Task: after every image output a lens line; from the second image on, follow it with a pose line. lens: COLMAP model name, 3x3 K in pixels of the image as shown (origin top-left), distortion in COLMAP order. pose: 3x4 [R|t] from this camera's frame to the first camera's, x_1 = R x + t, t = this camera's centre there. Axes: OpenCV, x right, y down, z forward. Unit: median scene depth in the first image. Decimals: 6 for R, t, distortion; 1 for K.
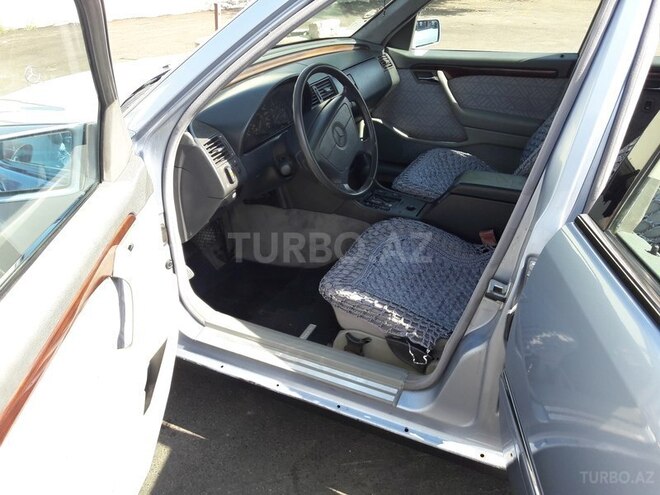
lens RADIAL K [[549.5, 0, 320.5], [0, 549.5, 243.5], [0, 0, 1]] dist [0.042745, -0.074553]
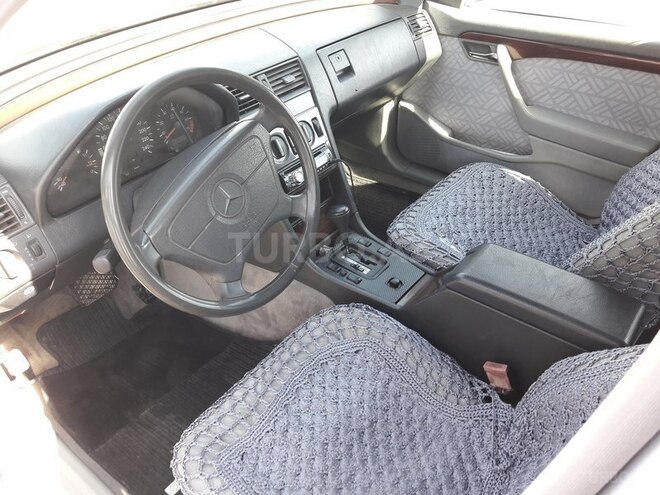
lens RADIAL K [[549.5, 0, 320.5], [0, 549.5, 243.5], [0, 0, 1]] dist [0.042745, -0.074553]
pose [[0.977792, 0.127516, -0.166321, 0.146072], [-0.103567, 0.983923, 0.145494, -0.156717], [0.182200, -0.125038, 0.975279, 0.301967]]
